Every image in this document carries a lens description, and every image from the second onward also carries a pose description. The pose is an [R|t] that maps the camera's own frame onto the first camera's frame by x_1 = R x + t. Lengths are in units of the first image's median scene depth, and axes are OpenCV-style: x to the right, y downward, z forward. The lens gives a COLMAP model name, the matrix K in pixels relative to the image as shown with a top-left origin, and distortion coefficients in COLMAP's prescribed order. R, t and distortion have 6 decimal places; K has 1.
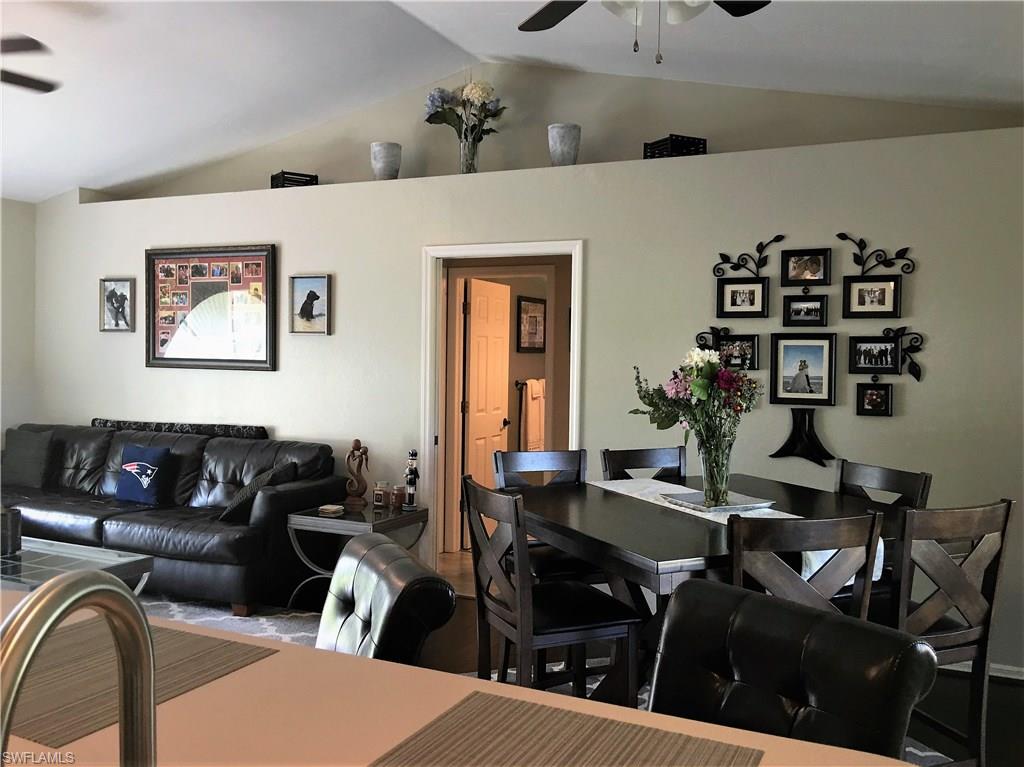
lens RADIAL K [[900.0, 0, 514.3], [0, 900.0, 389.1], [0, 0, 1]] dist [0.078148, -0.040589]
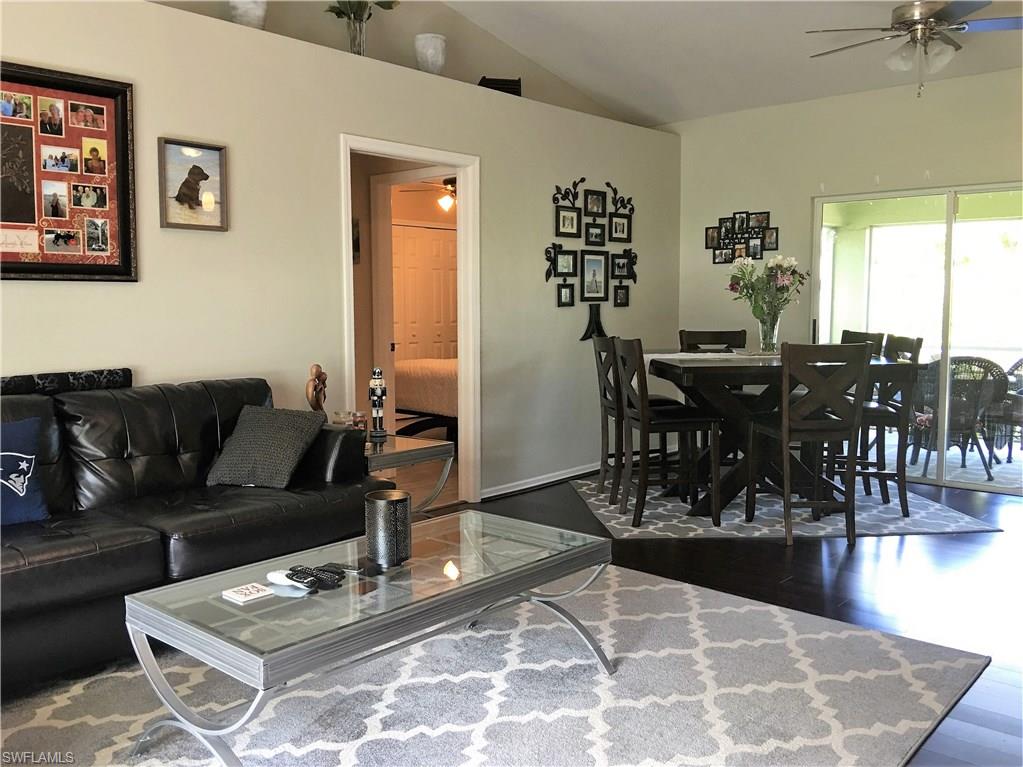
lens RADIAL K [[899.1, 0, 514.4], [0, 899.1, 377.8], [0, 0, 1]] dist [0.078148, -0.040589]
pose [[0.288889, -0.105710, 0.951509, -1.059126], [0.035317, 0.994385, 0.099751, -0.008773], [-0.956711, 0.004787, 0.291000, 0.701060]]
